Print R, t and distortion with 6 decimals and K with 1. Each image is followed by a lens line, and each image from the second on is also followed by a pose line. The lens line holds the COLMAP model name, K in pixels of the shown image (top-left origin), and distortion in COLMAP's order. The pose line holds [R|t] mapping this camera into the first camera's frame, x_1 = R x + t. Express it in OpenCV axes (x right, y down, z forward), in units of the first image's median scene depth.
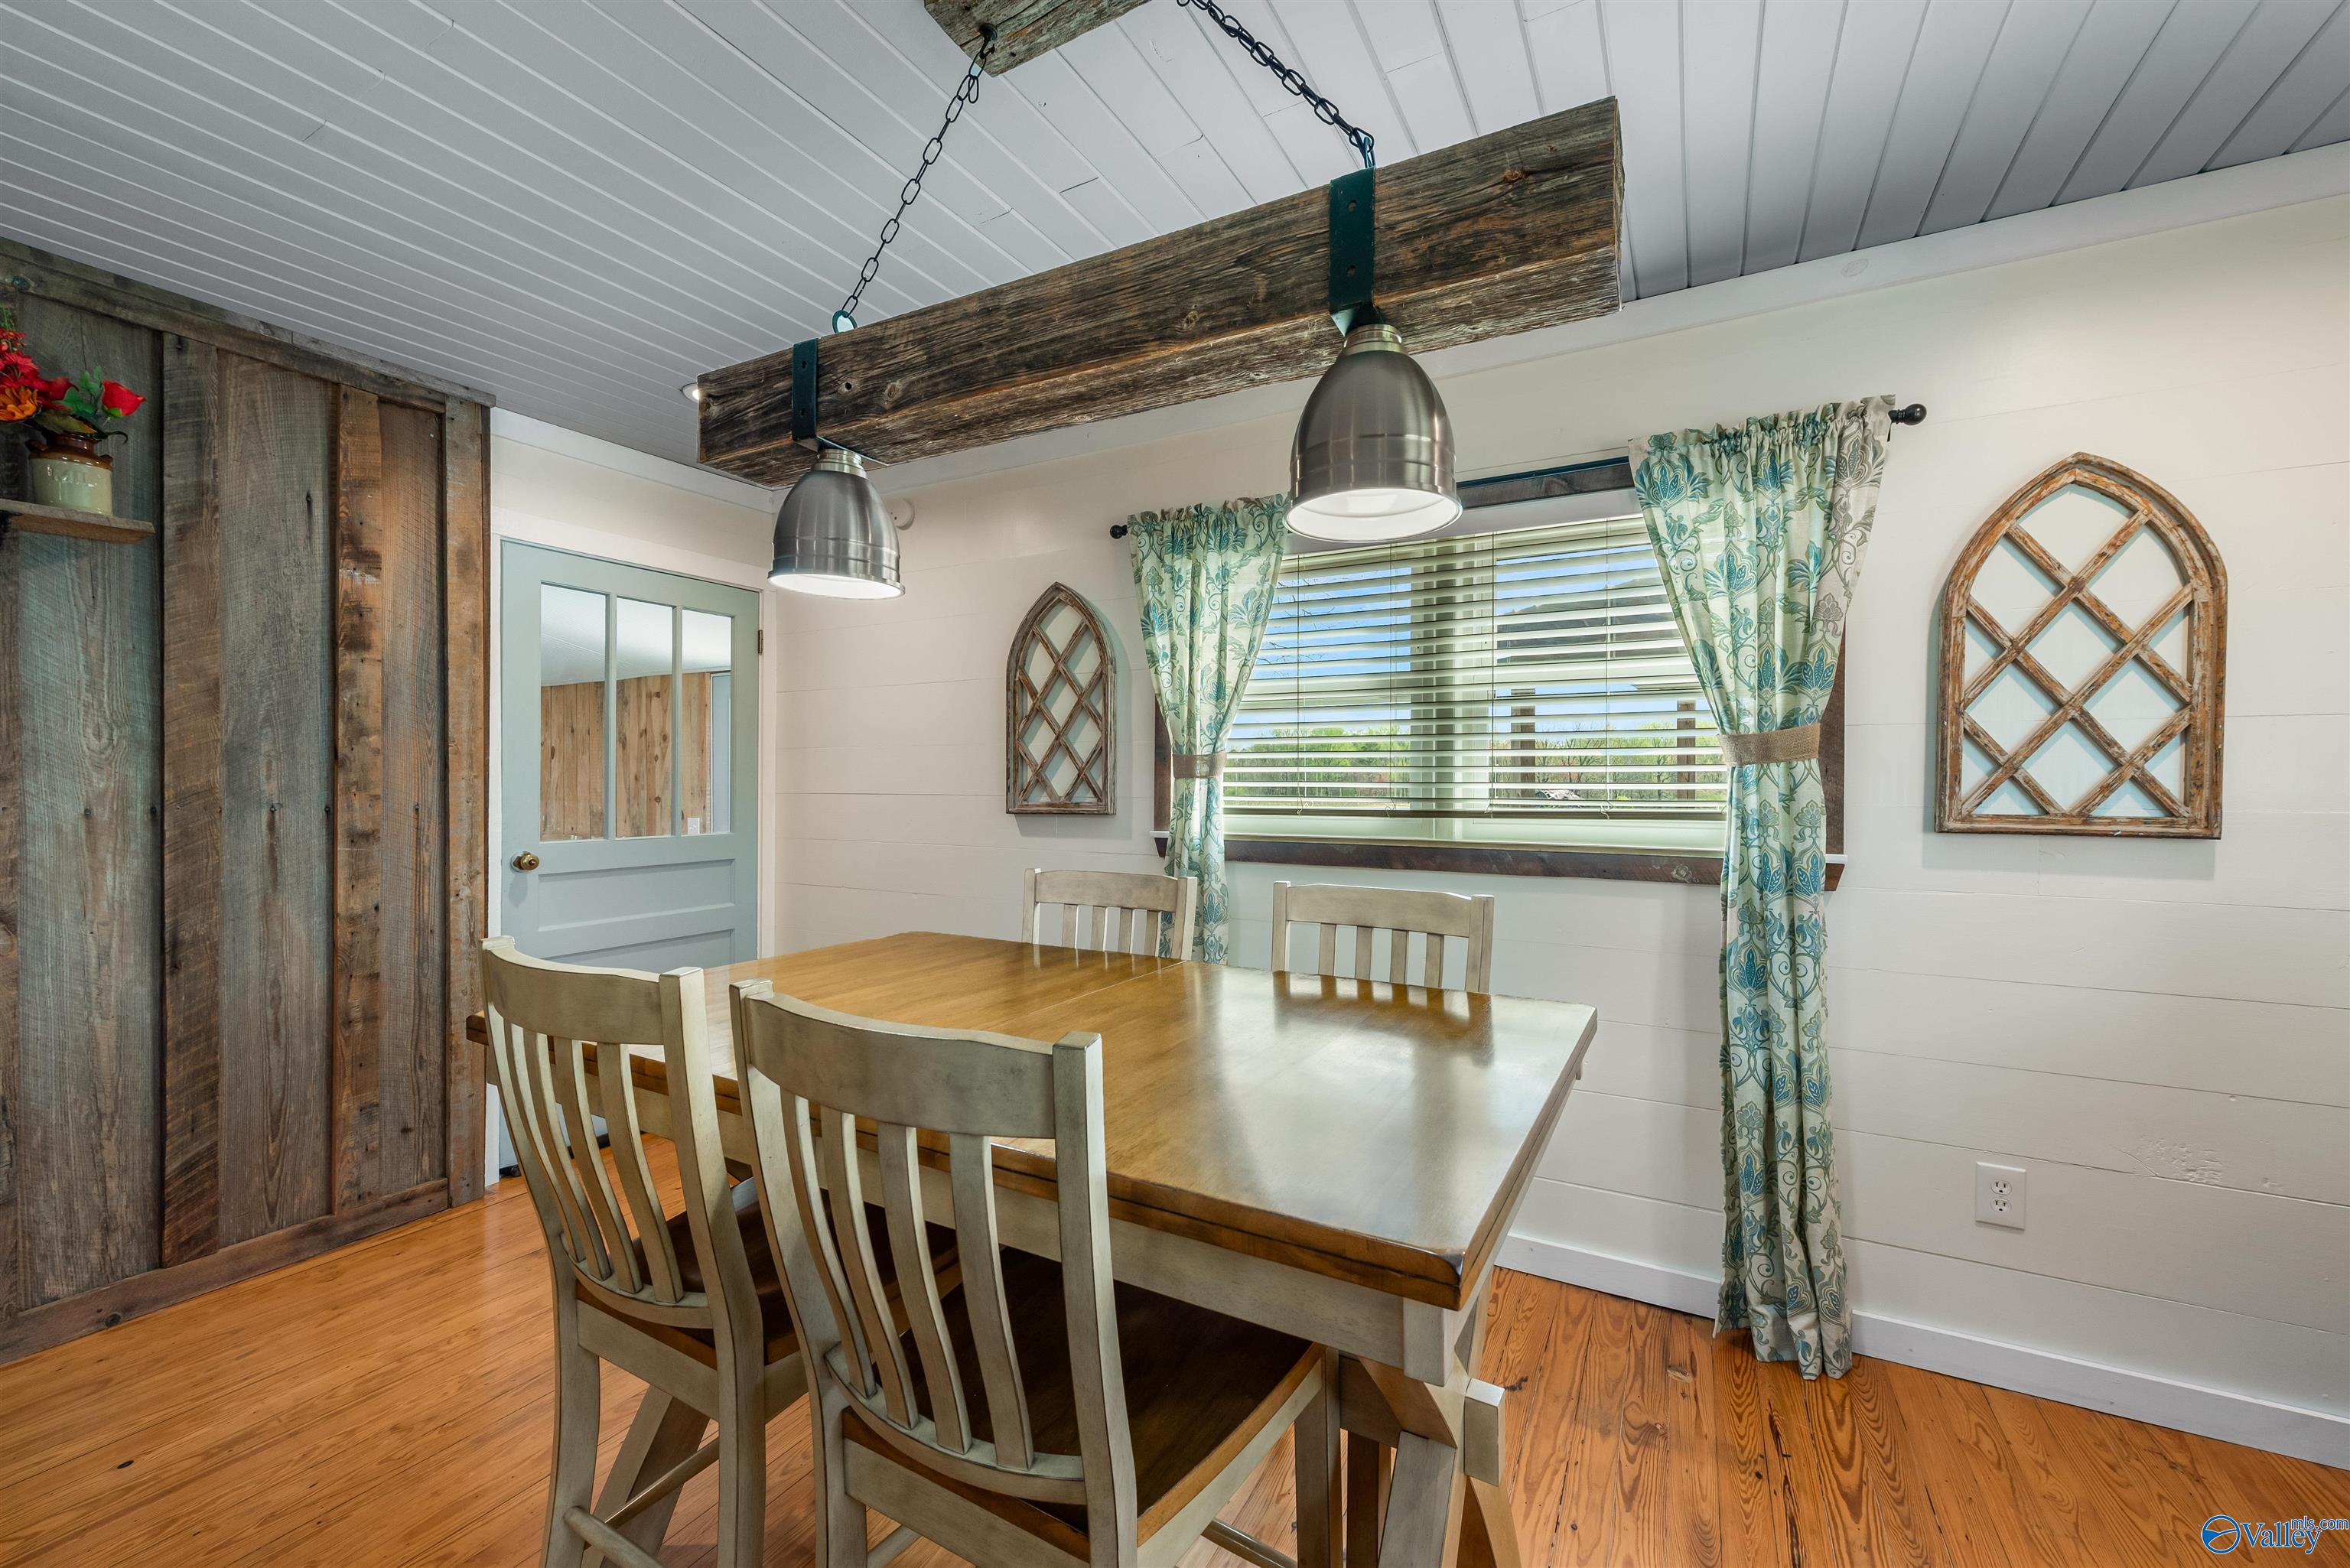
lens RADIAL K [[910.3, 0, 1193.6], [0, 910.3, 781.8], [0, 0, 1]] dist [0.007155, -0.002266]
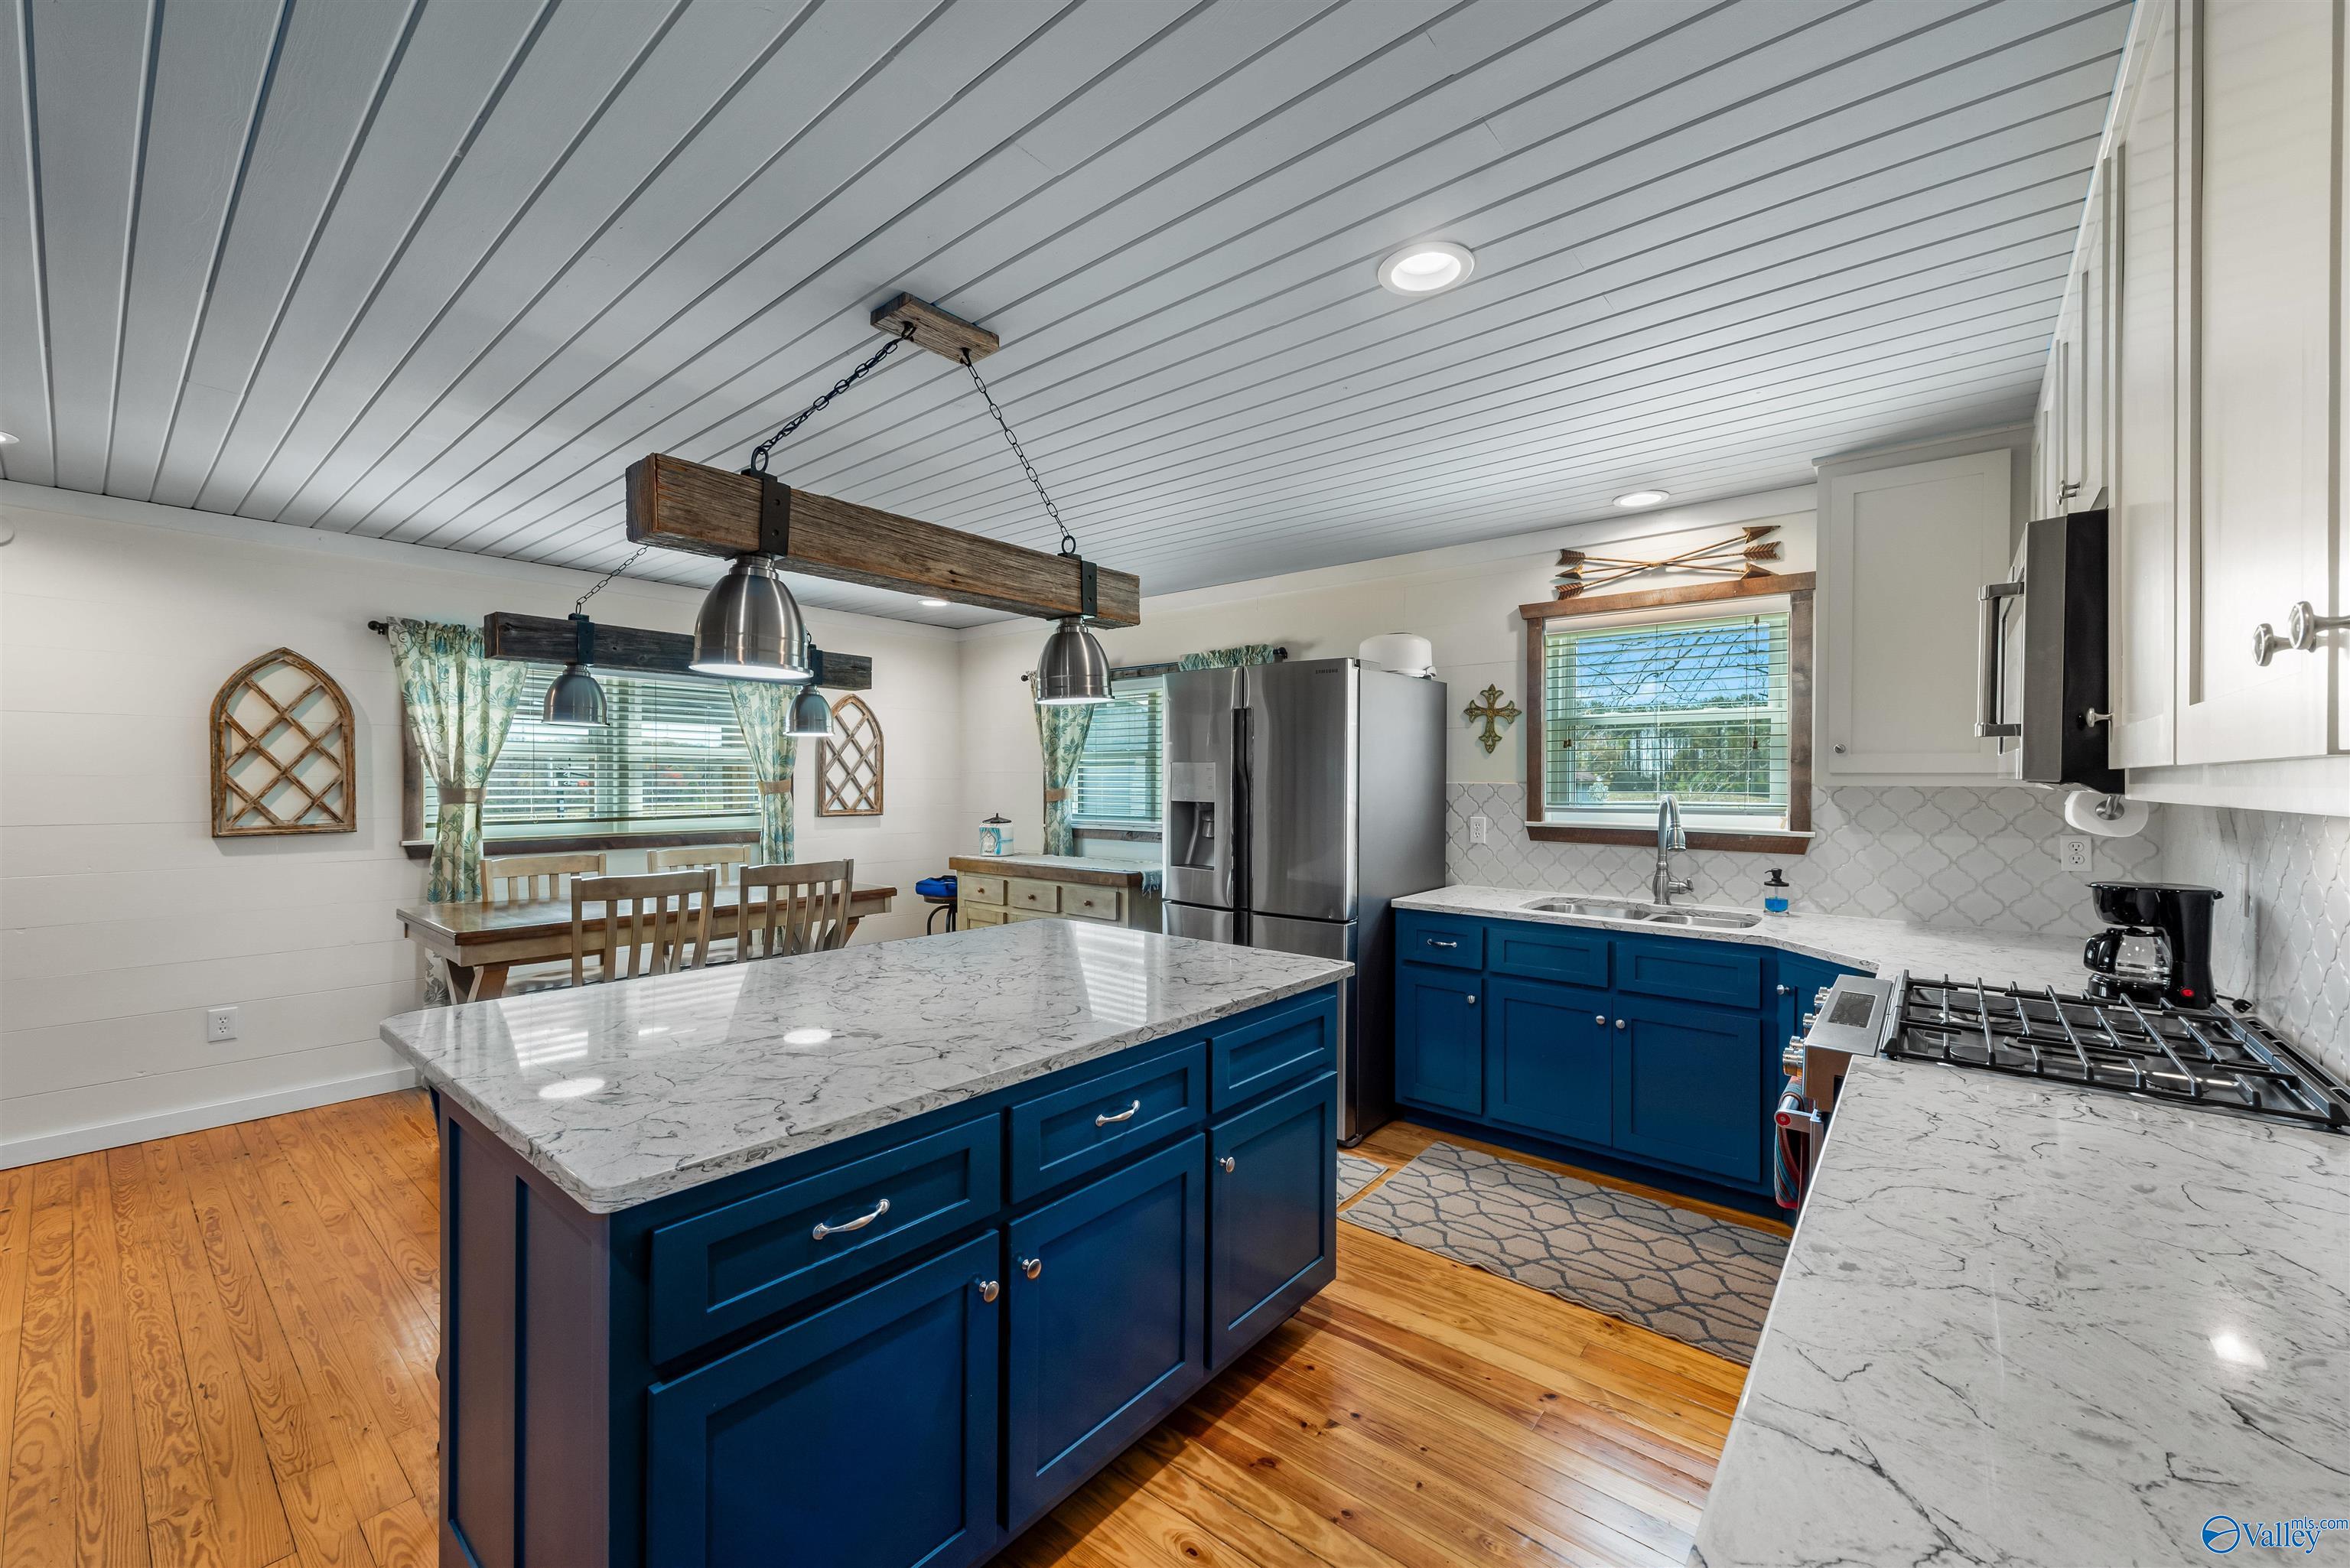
lens RADIAL K [[910.3, 0, 1200.6], [0, 910.3, 774.0], [0, 0, 1]] dist [0.007155, -0.002266]
pose [[0.180426, 0.004809, 0.983577, -1.397625], [-0.001853, 0.999988, -0.004550, -0.053288], [-0.983587, -0.001002, 0.180433, -0.543254]]
